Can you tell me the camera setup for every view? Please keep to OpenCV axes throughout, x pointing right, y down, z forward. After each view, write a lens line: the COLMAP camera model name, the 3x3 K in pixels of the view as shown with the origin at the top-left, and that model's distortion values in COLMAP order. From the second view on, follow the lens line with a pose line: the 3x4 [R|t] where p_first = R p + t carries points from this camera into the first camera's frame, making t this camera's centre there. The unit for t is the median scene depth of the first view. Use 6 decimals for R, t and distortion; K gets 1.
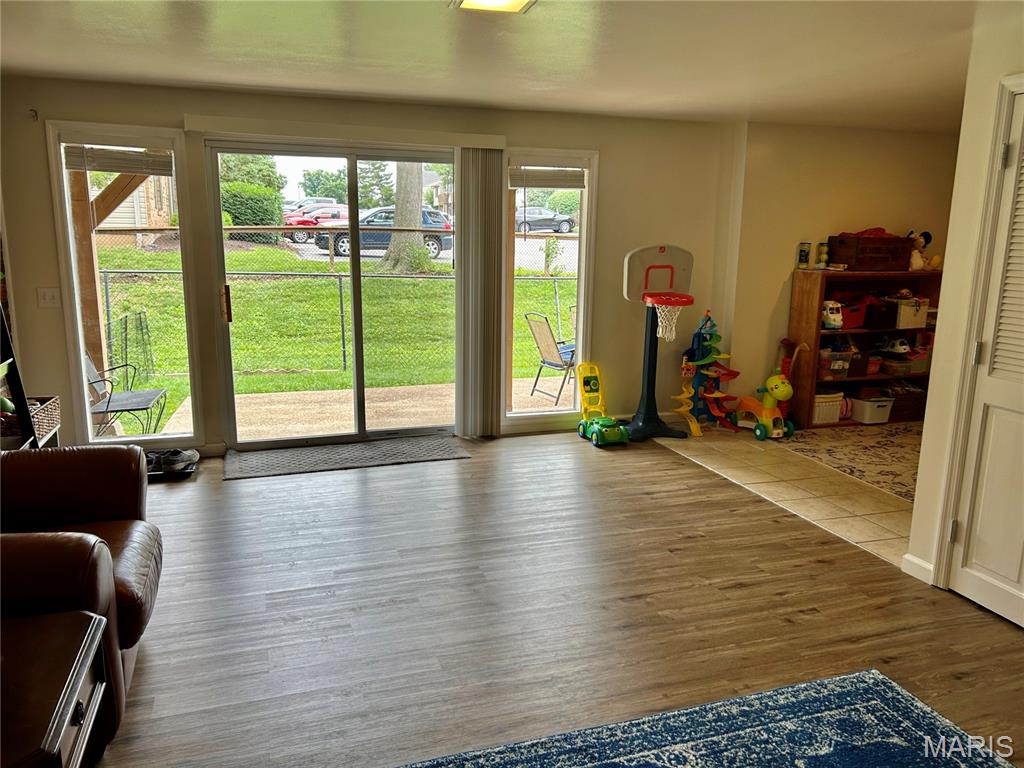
lens RADIAL K [[777.1, 0, 512.0], [0, 777.1, 384.0], [0, 0, 1]] dist [0.063180, -0.062725]
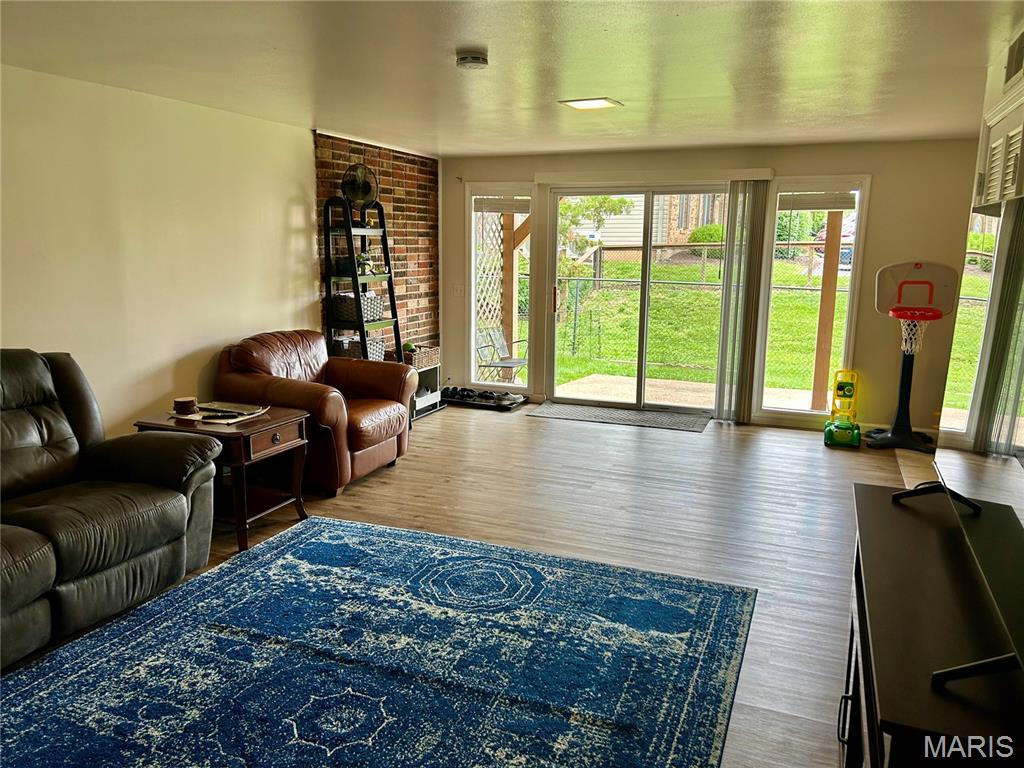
lens RADIAL K [[777.1, 0, 512.0], [0, 777.1, 384.0], [0, 0, 1]] dist [0.063180, -0.062725]
pose [[0.757916, 0.113788, -0.642351, 0.476103], [-0.124641, 0.991789, 0.028623, 0.019960], [0.640334, 0.058370, 0.765876, -0.134735]]
